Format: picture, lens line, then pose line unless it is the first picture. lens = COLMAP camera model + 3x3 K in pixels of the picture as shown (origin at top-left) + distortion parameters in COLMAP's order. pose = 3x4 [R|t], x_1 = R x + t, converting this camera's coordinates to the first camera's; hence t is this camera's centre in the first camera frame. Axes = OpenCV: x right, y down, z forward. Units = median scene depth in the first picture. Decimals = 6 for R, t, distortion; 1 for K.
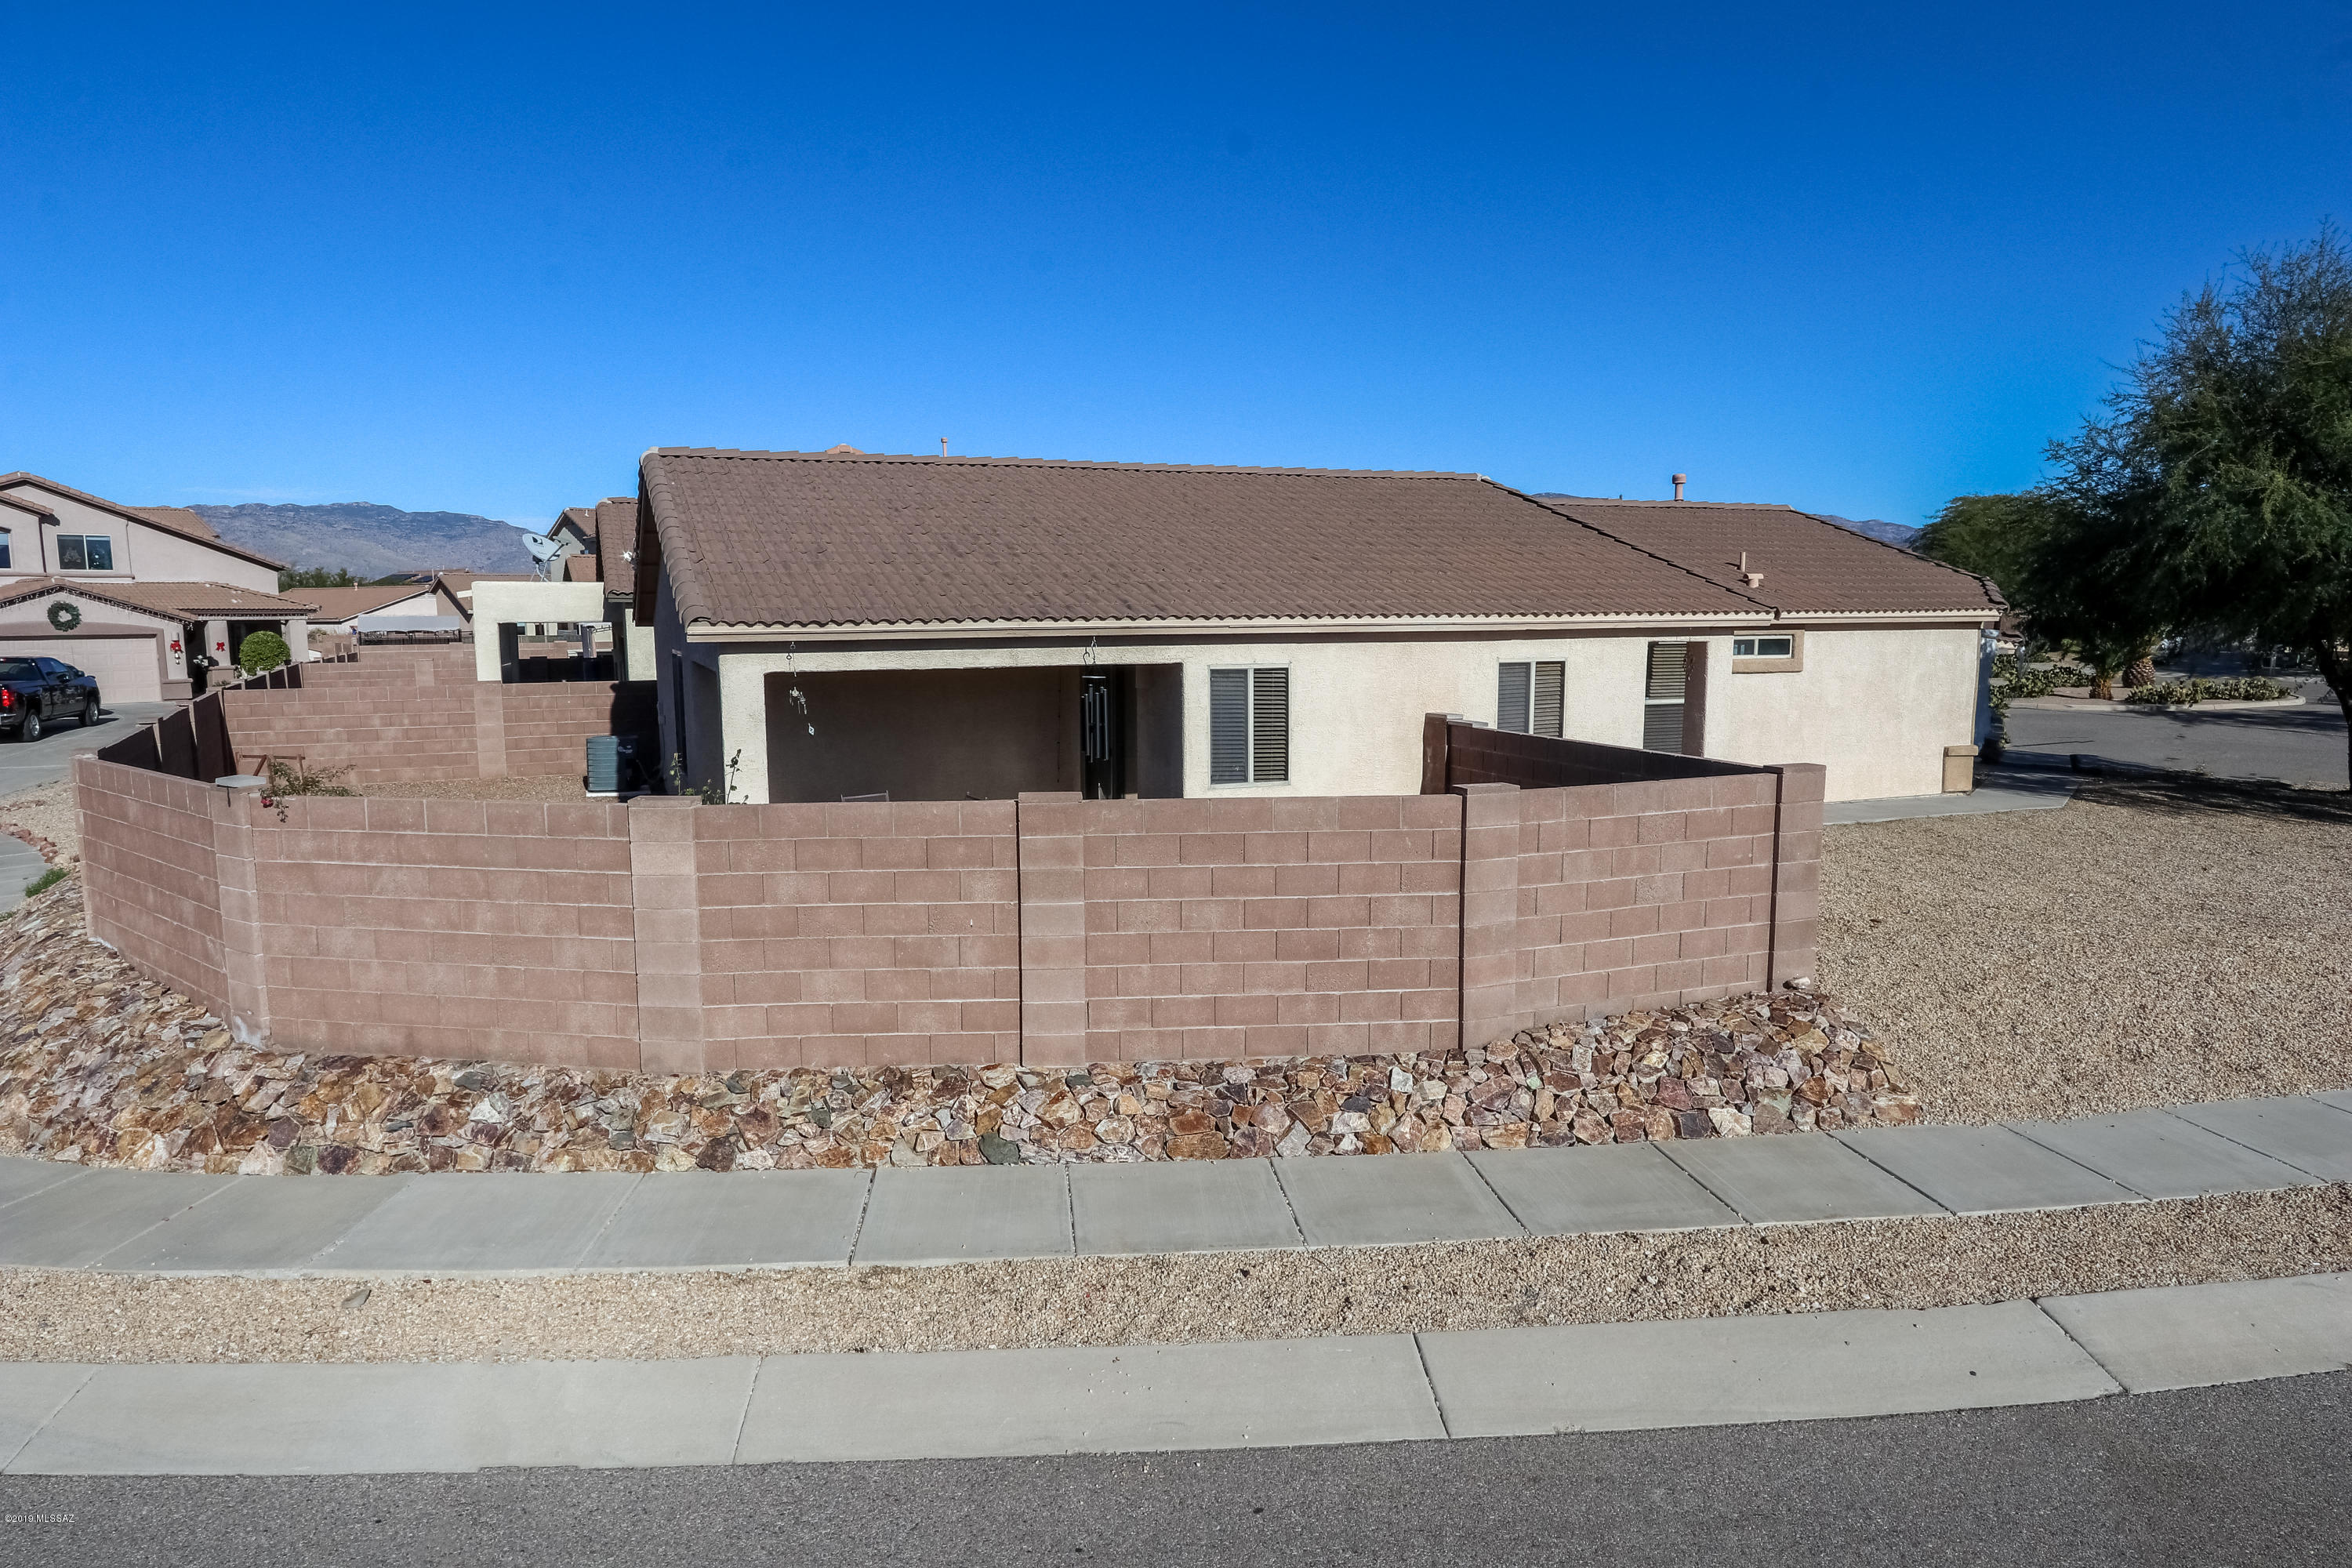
lens RADIAL K [[1481.1, 0, 1175.5], [0, 1481.1, 783.4], [0, 0, 1]] dist [-0.005911, -0.000155]
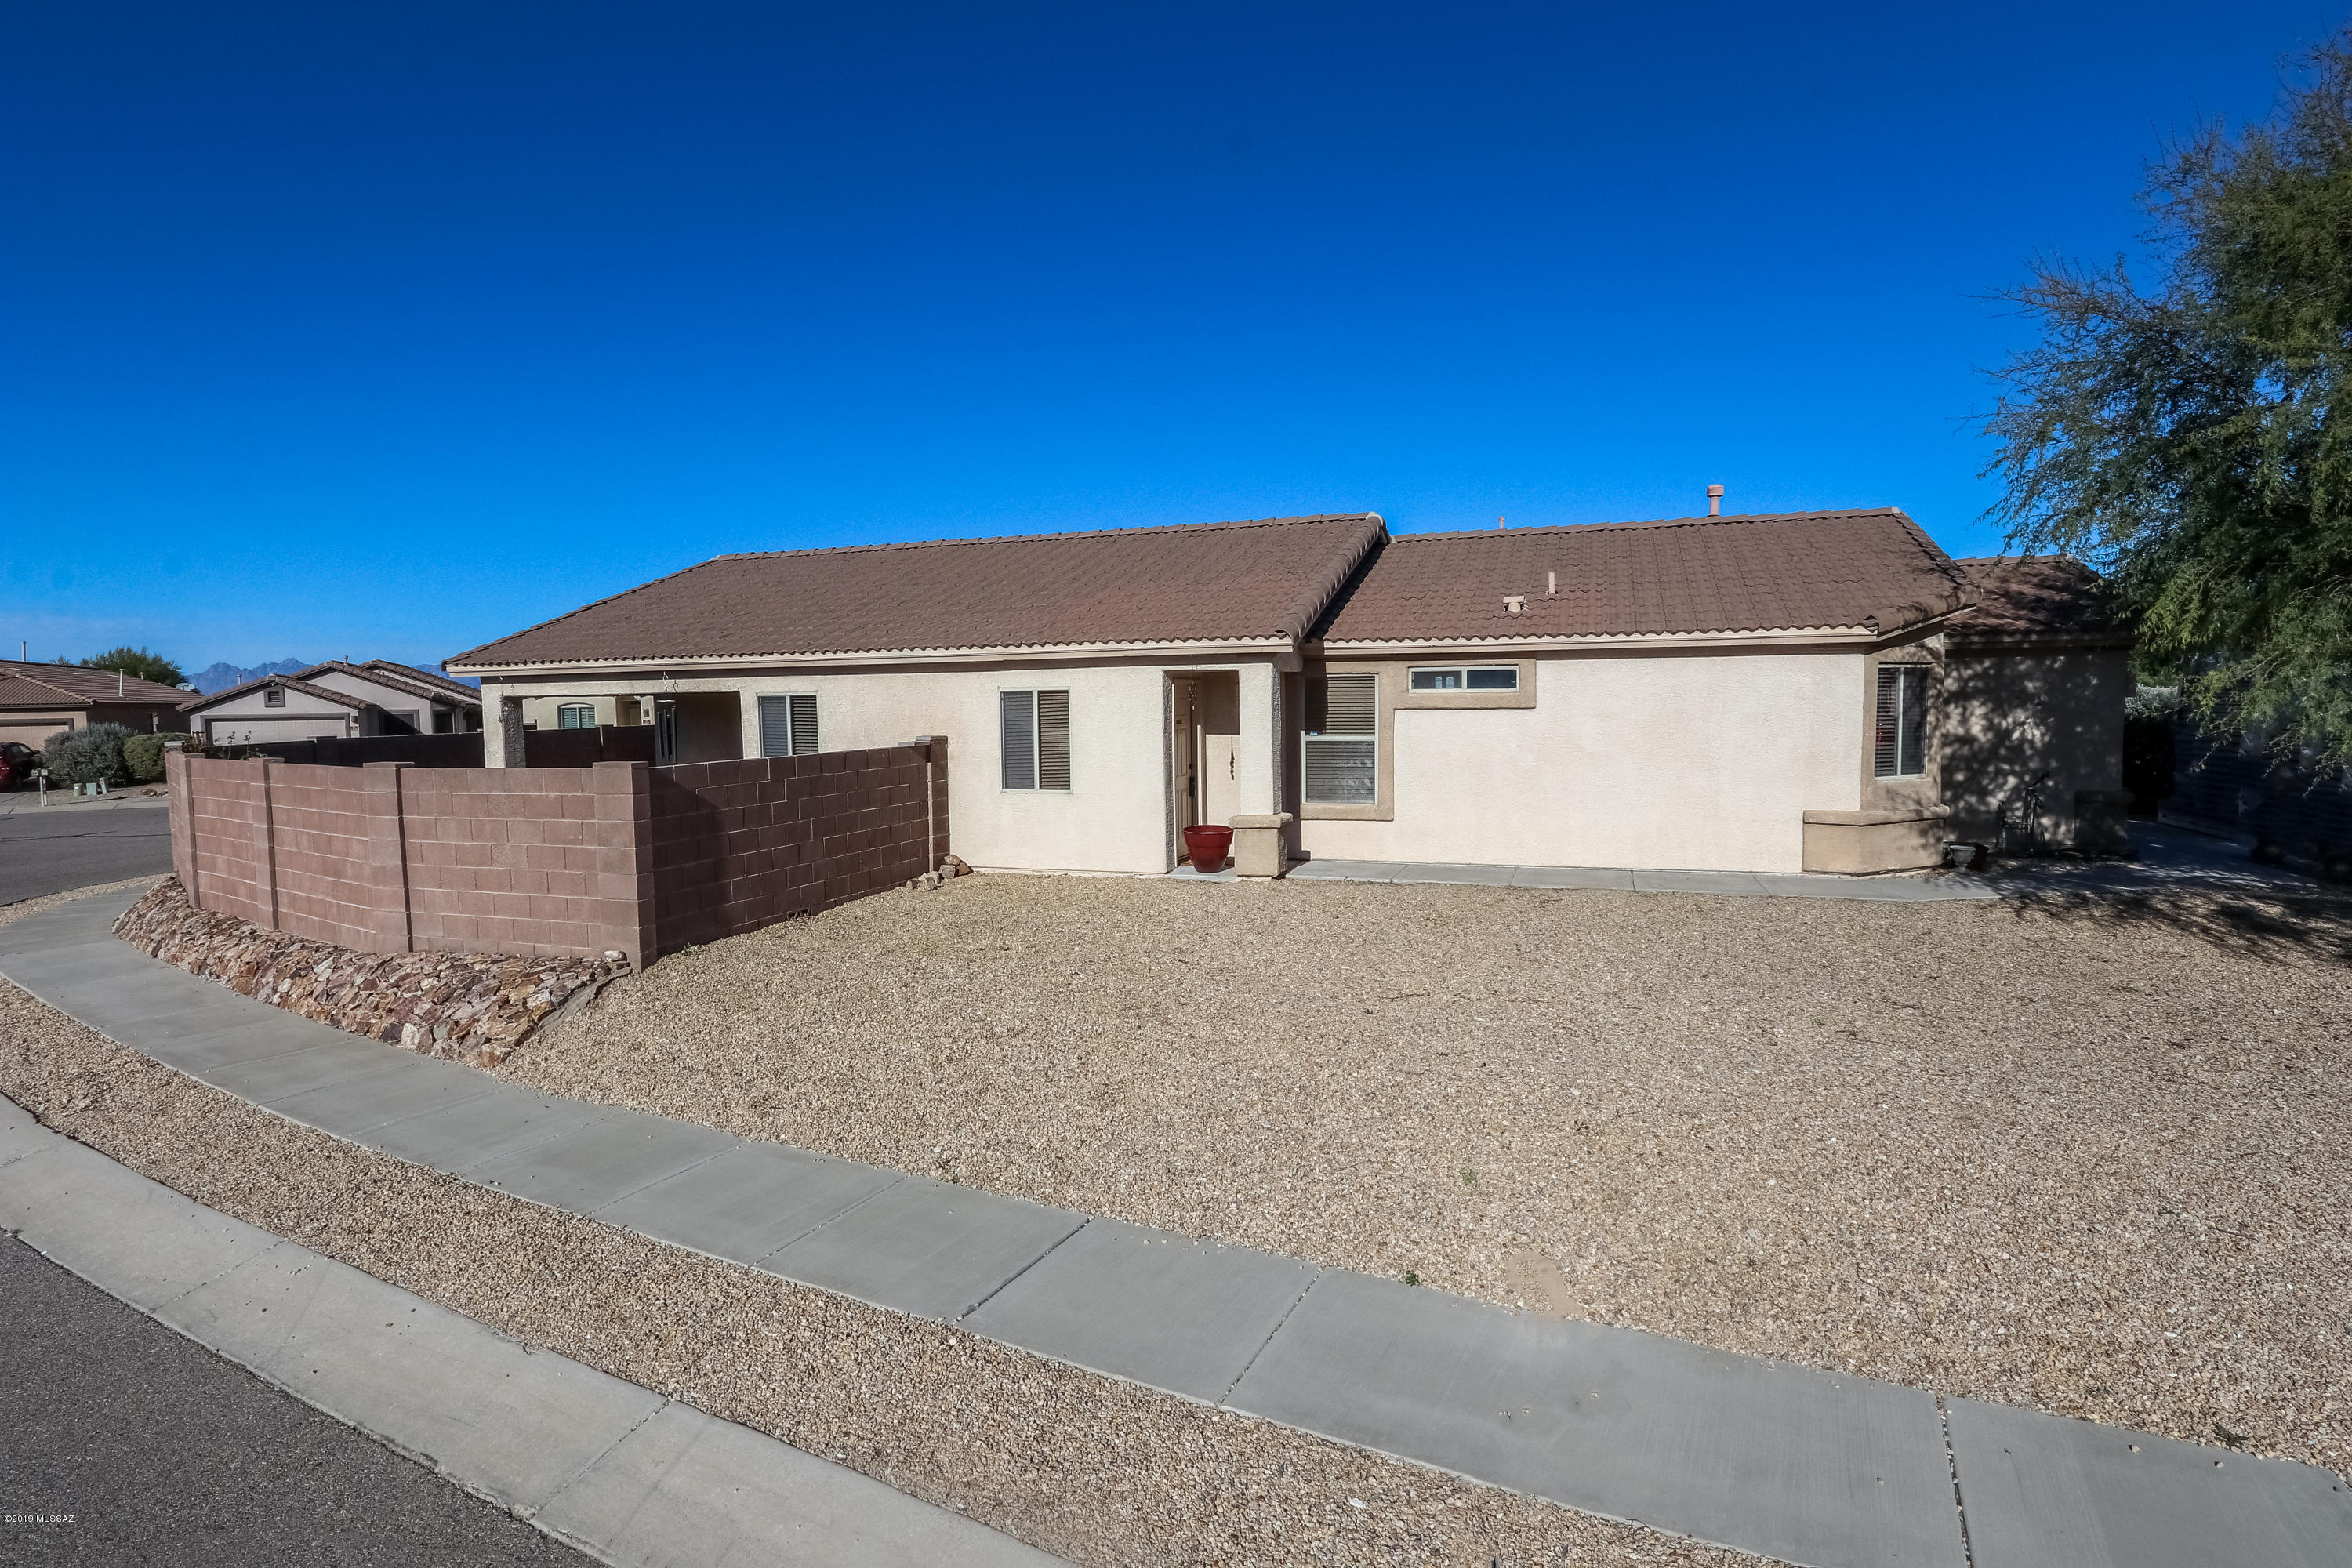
lens RADIAL K [[1345.5, 0, 1174.8], [0, 1345.5, 788.0], [0, 0, 1]] dist [-0.028501, 0.000304]
pose [[0.731357, 0.038325, -0.680917, 1.059026], [-0.069404, 0.997419, -0.018406, -0.002029], [0.678454, 0.060719, 0.732129, 0.400451]]
